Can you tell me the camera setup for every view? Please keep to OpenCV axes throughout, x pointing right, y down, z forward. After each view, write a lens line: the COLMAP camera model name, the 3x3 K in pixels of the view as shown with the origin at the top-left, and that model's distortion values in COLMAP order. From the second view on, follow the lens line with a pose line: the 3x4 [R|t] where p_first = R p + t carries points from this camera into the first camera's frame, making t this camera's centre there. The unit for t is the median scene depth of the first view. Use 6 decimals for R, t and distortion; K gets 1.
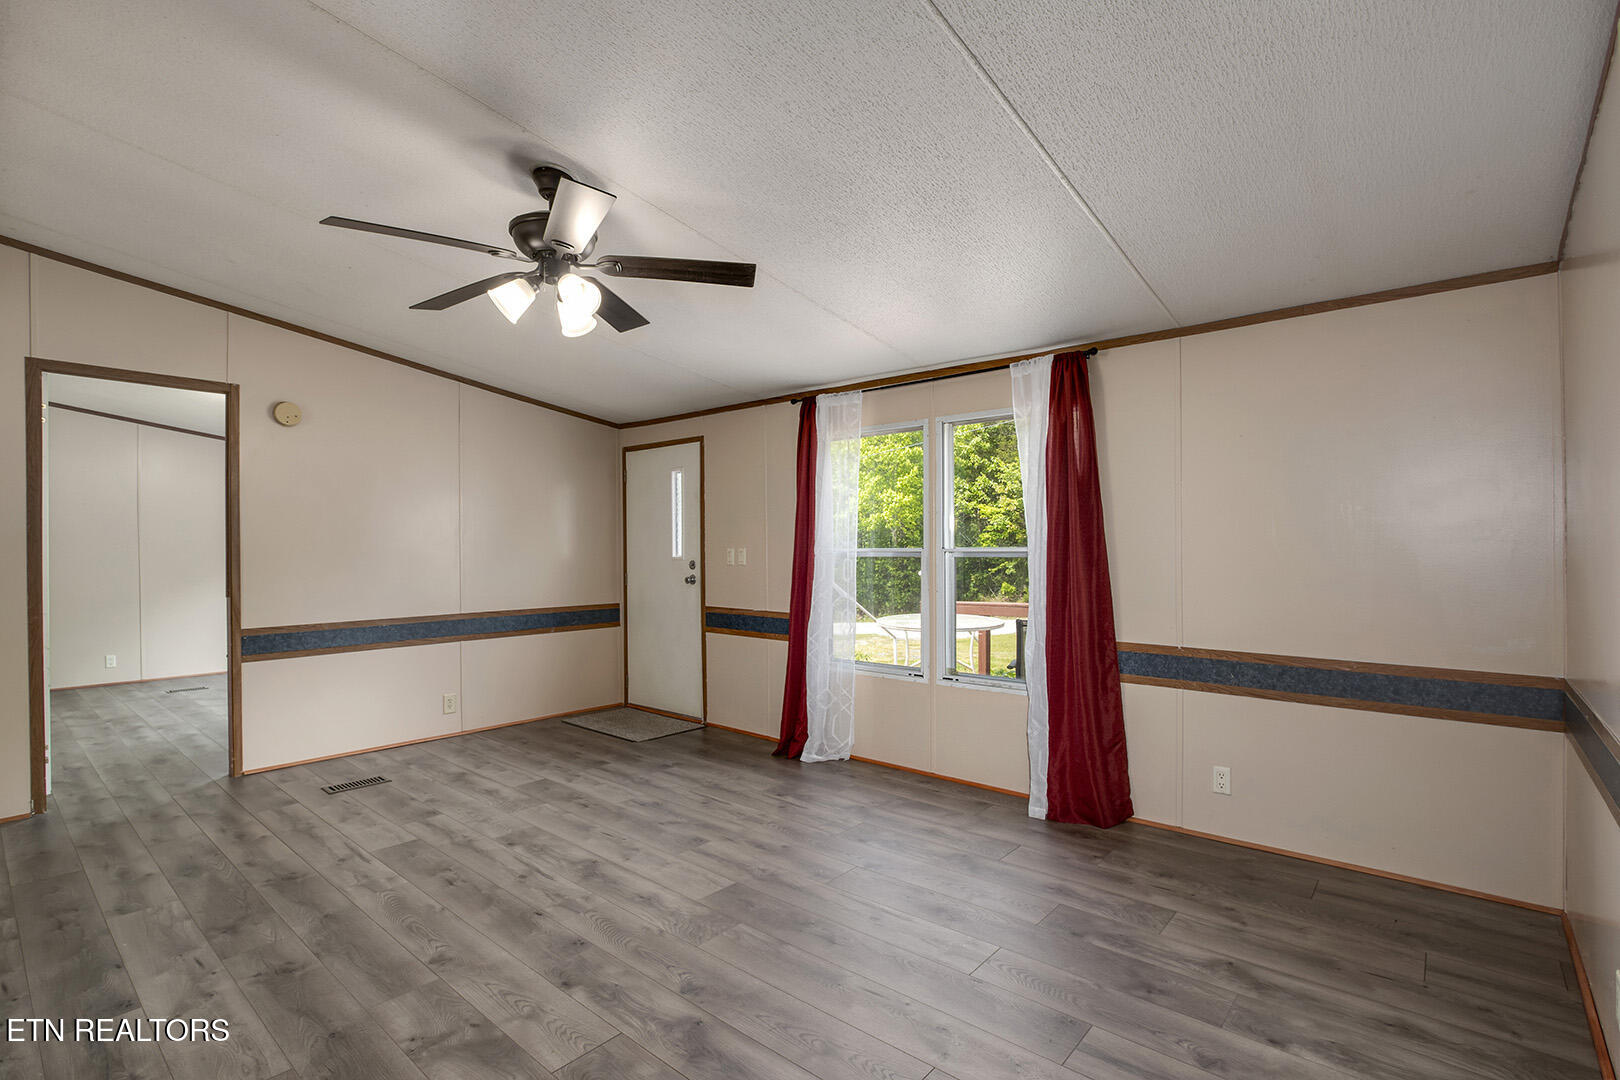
lens RADIAL K [[758.1, 0, 812.8], [0, 758.1, 547.4], [0, 0, 1]] dist [-0.020929, -0.000151]
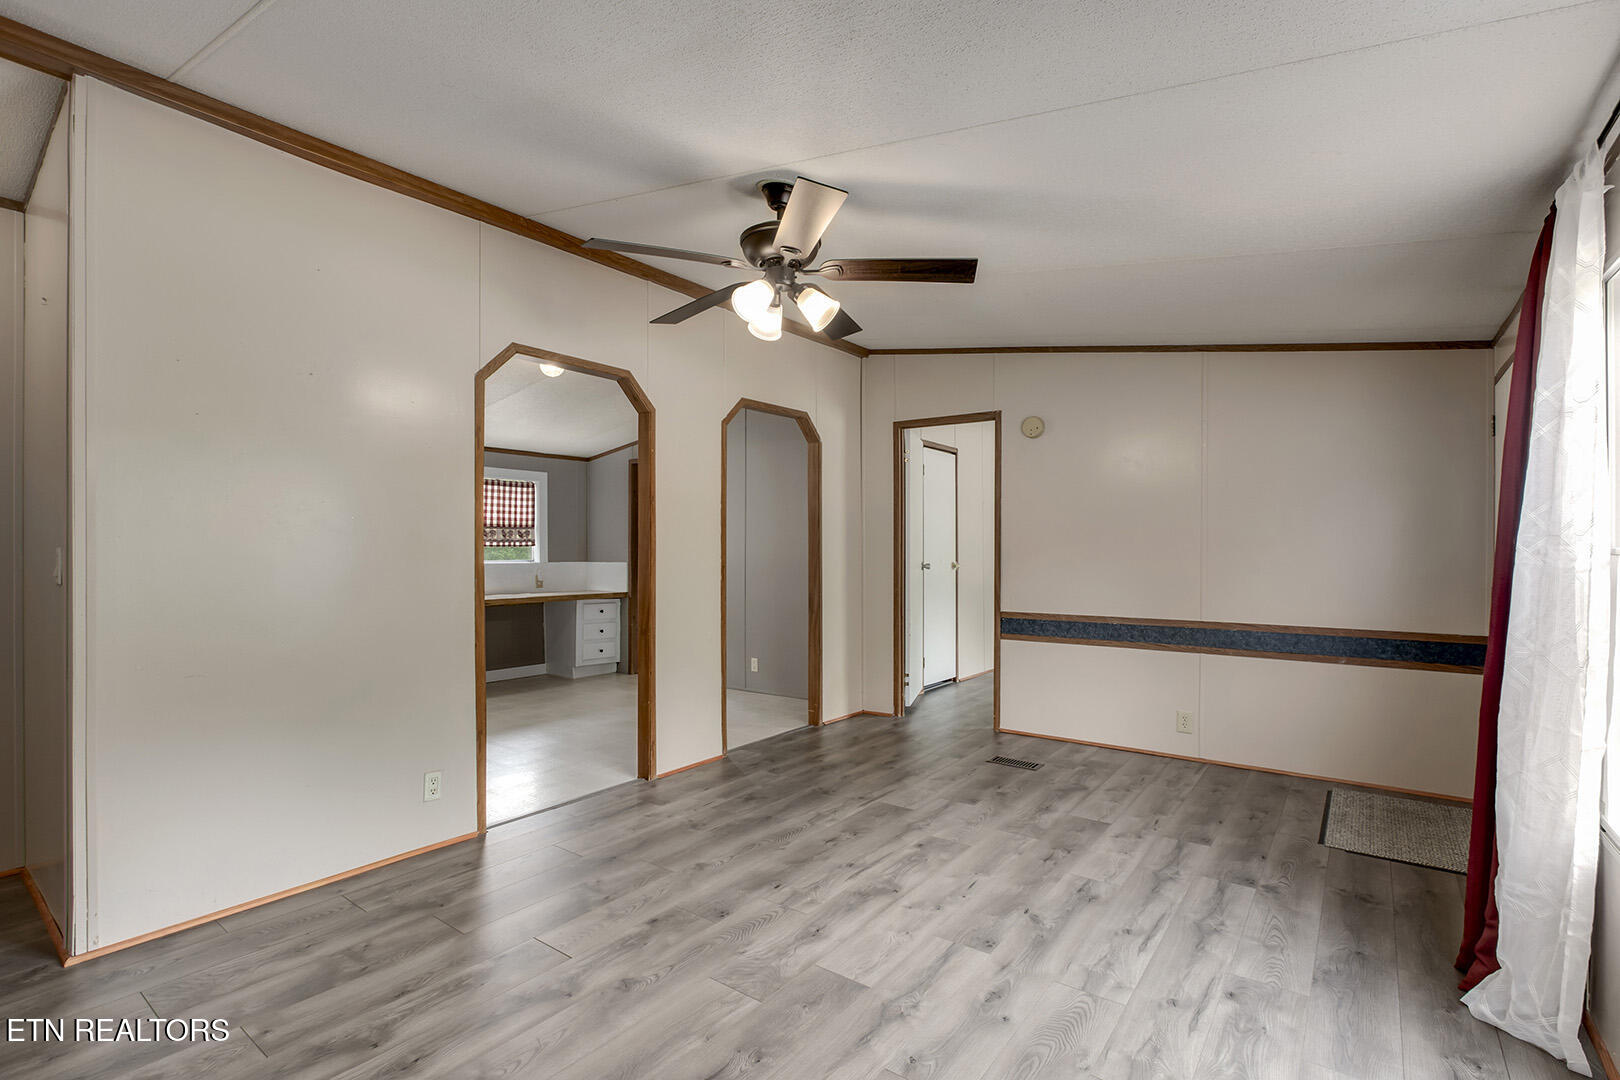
lens RADIAL K [[749.4, 0, 813.0], [0, 749.4, 551.3], [0, 0, 1]] dist [-0.024471, 0.003036]
pose [[0.068033, 0.008900, -0.997643, 0.547131], [-0.001913, 0.999960, 0.008790, -0.000186], [0.997681, 0.001310, 0.068047, 0.768975]]
